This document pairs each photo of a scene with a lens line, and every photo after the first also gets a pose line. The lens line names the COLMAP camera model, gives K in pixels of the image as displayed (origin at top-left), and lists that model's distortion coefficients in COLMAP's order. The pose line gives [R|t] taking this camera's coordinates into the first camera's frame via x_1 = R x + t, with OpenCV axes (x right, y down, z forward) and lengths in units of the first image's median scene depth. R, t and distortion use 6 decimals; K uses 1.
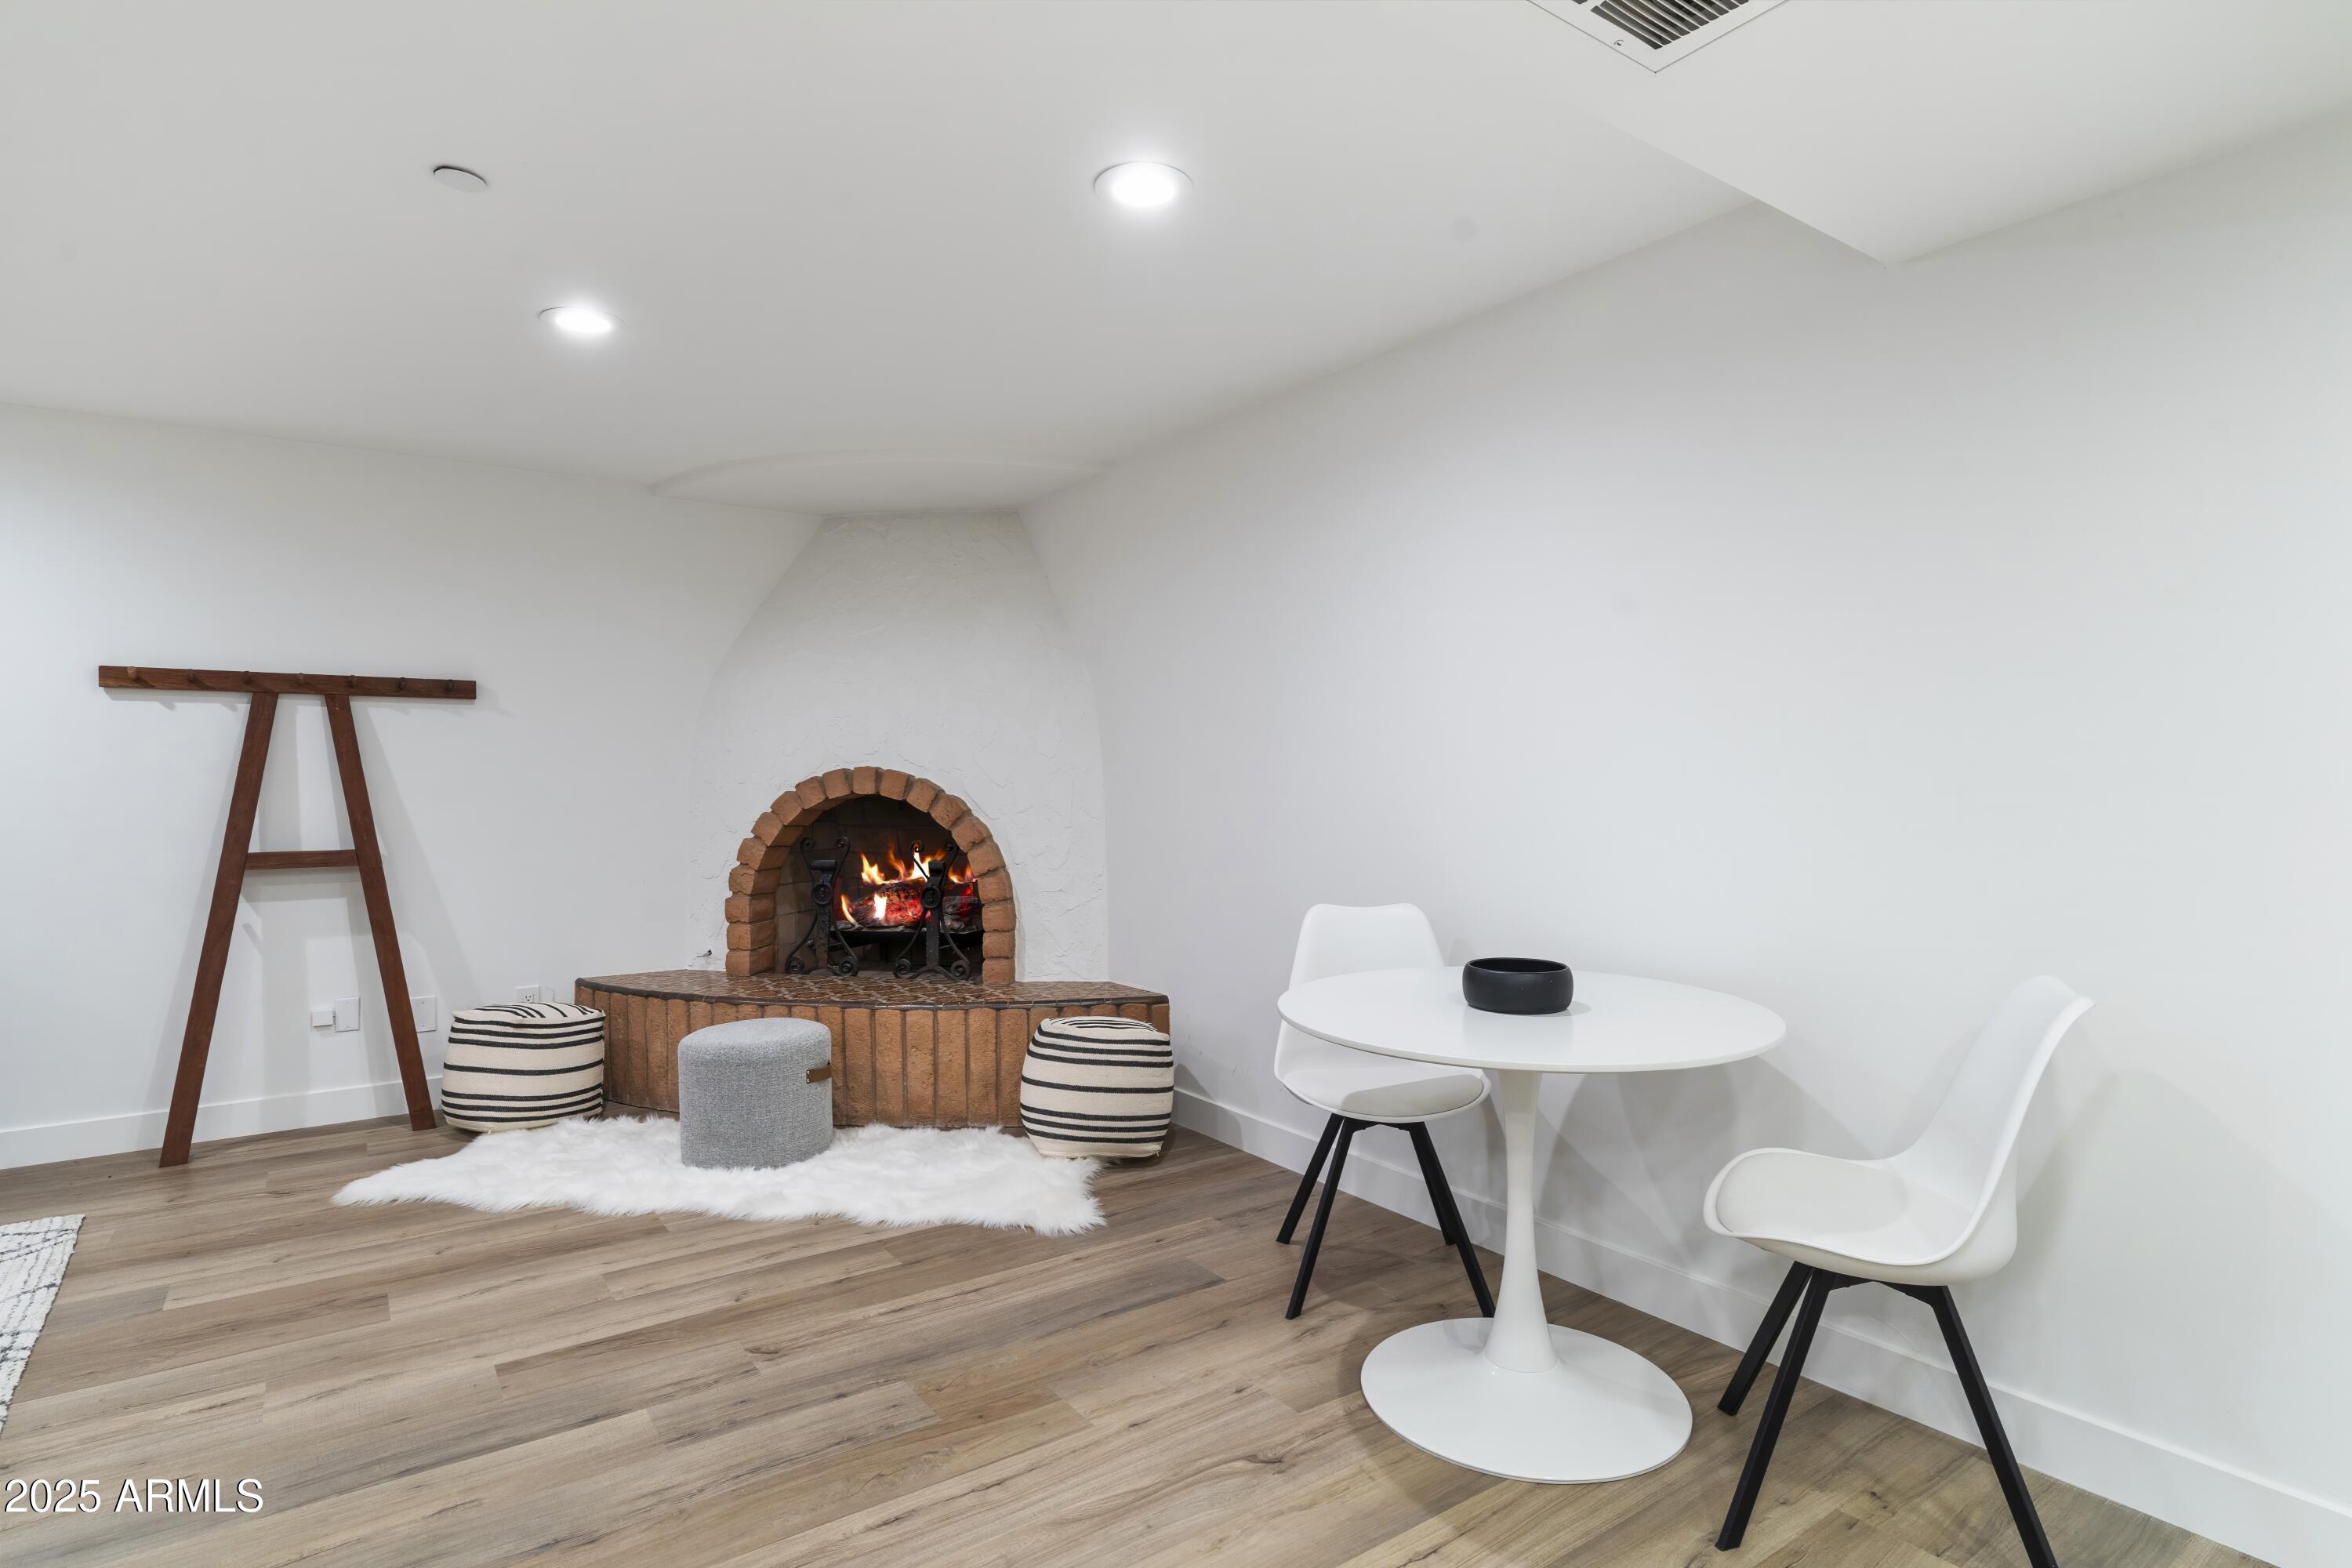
lens RADIAL K [[1280.0, 0, 1175.3], [0, 1280.0, 782.1], [0, 0, 1]] dist [-0.002654, -0.001233]
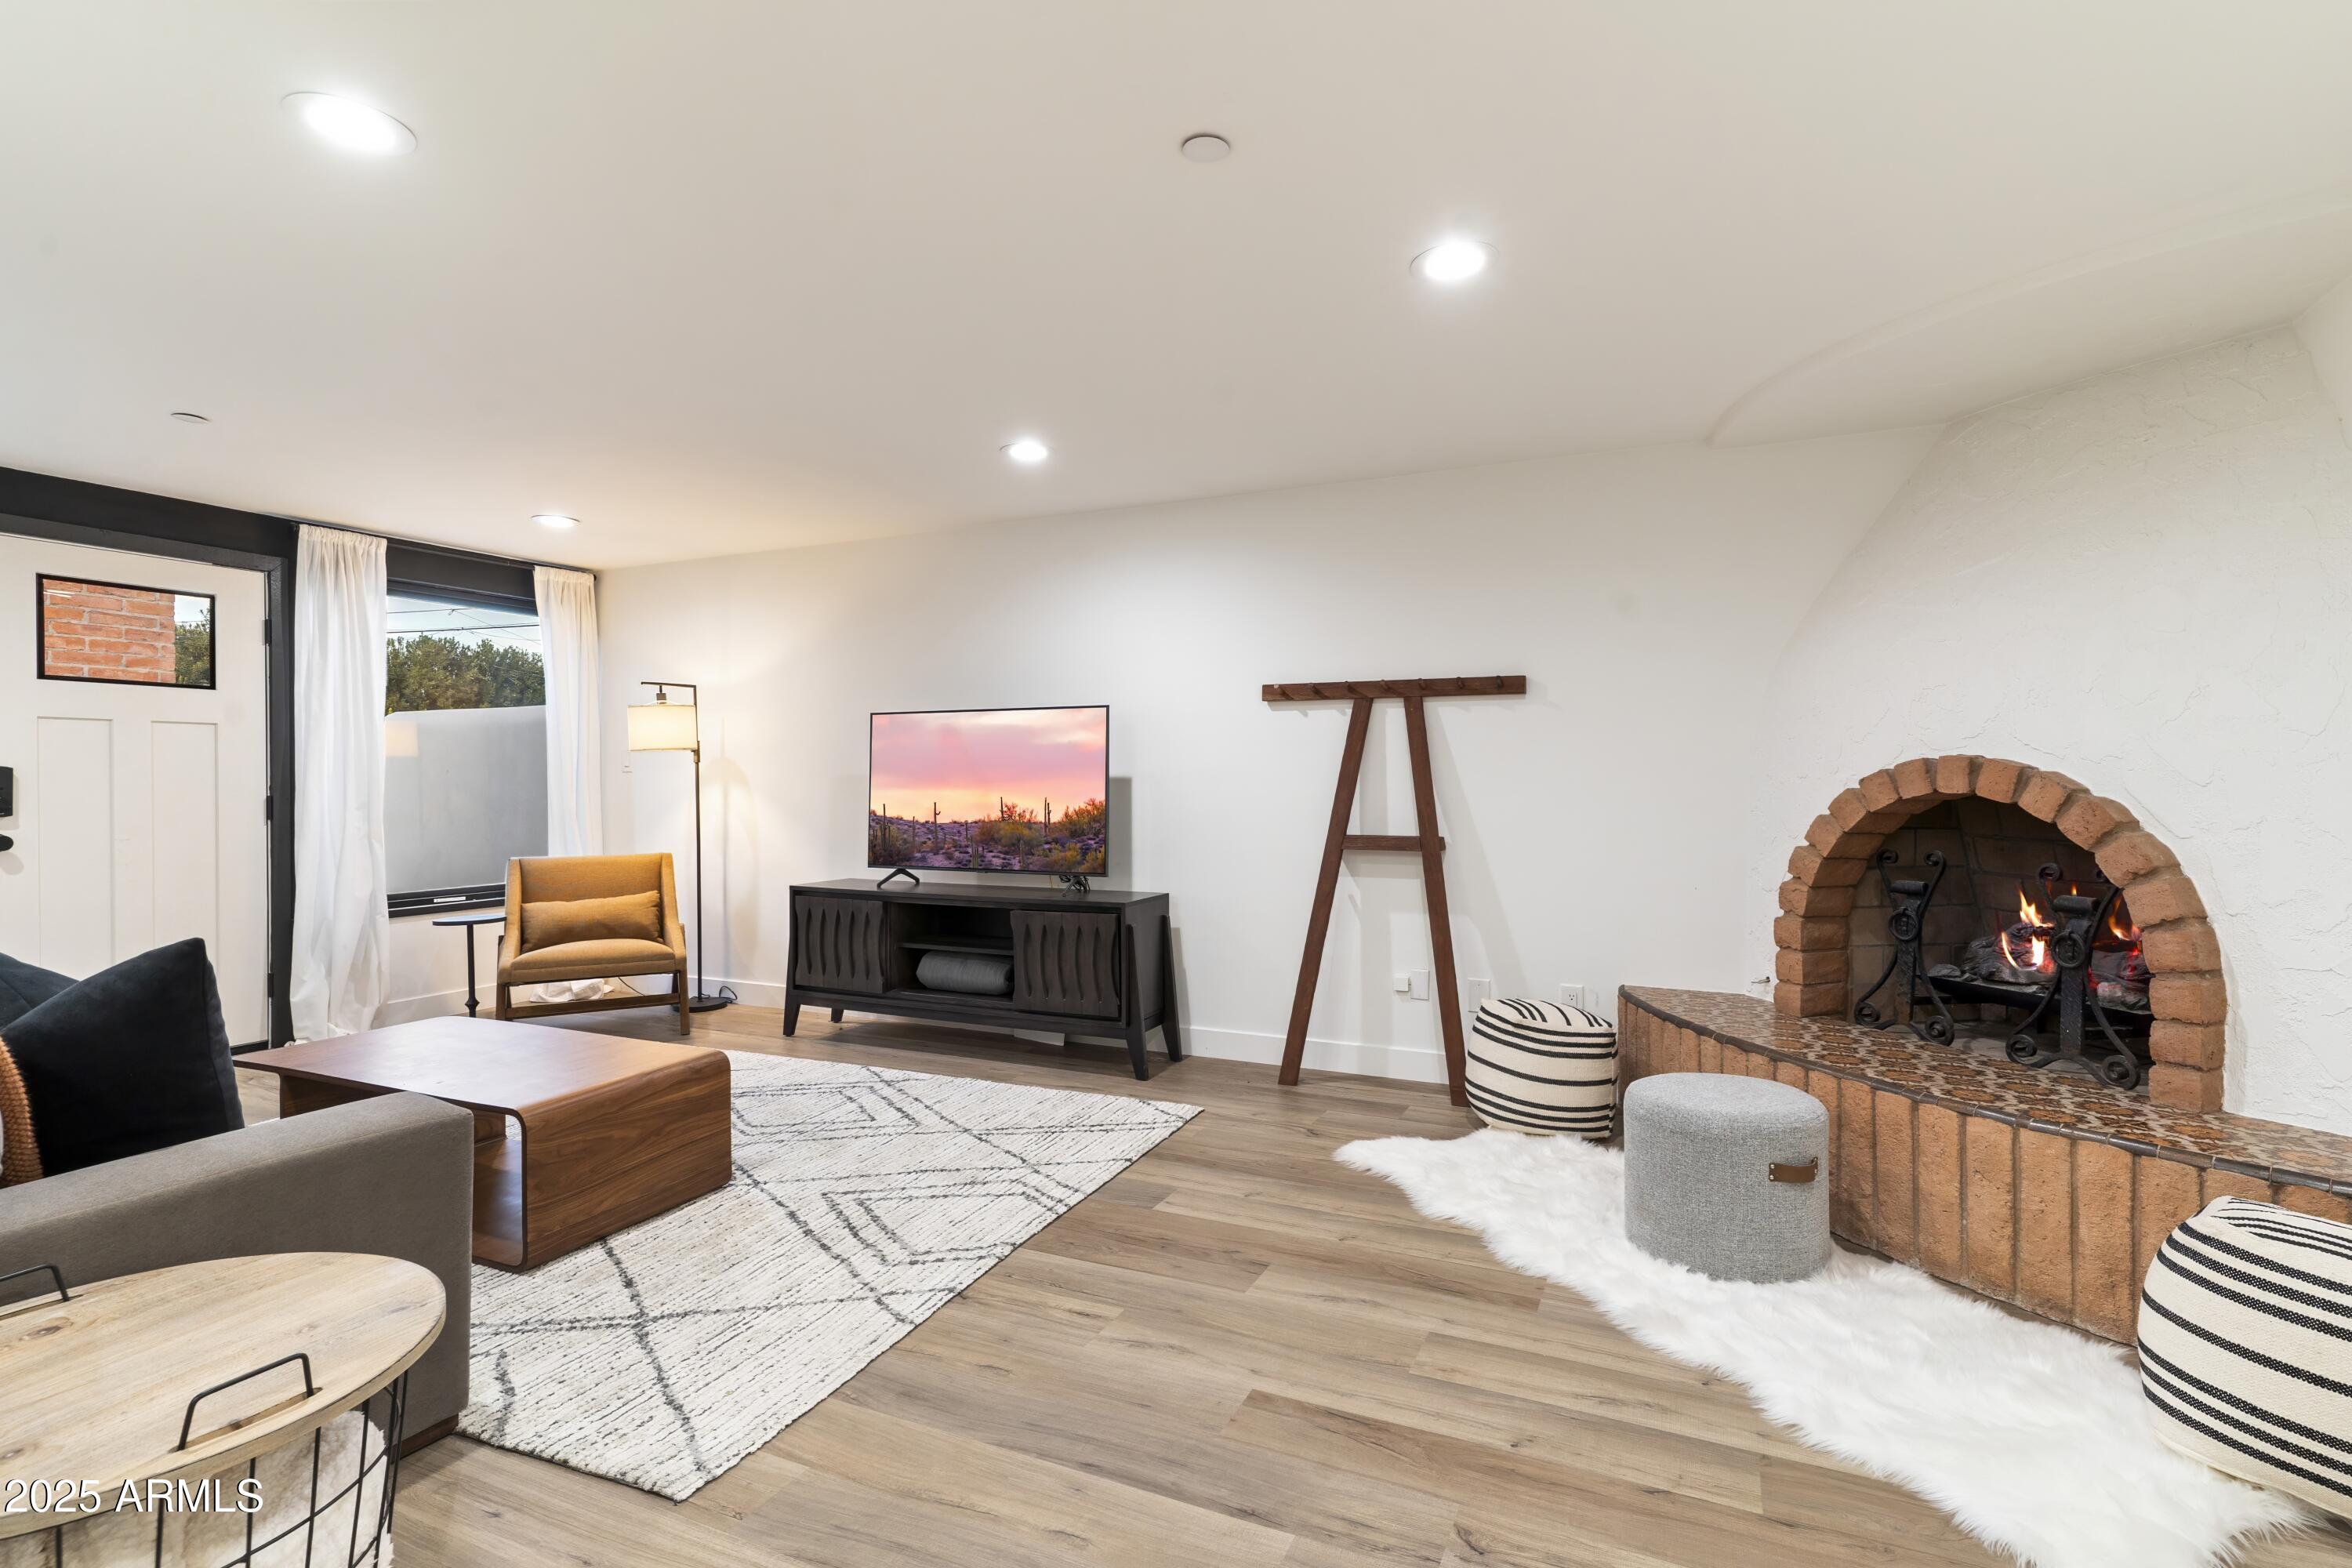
lens RADIAL K [[1128.9, 0, 1173.1], [0, 1128.9, 782.2], [0, 0, 1]] dist [0.000892, -0.000354]
pose [[0.479191, 0.007998, -0.877674, 0.113120], [-0.000659, 0.999961, 0.008752, -0.002258], [0.877710, -0.003615, 0.479178, 0.355363]]
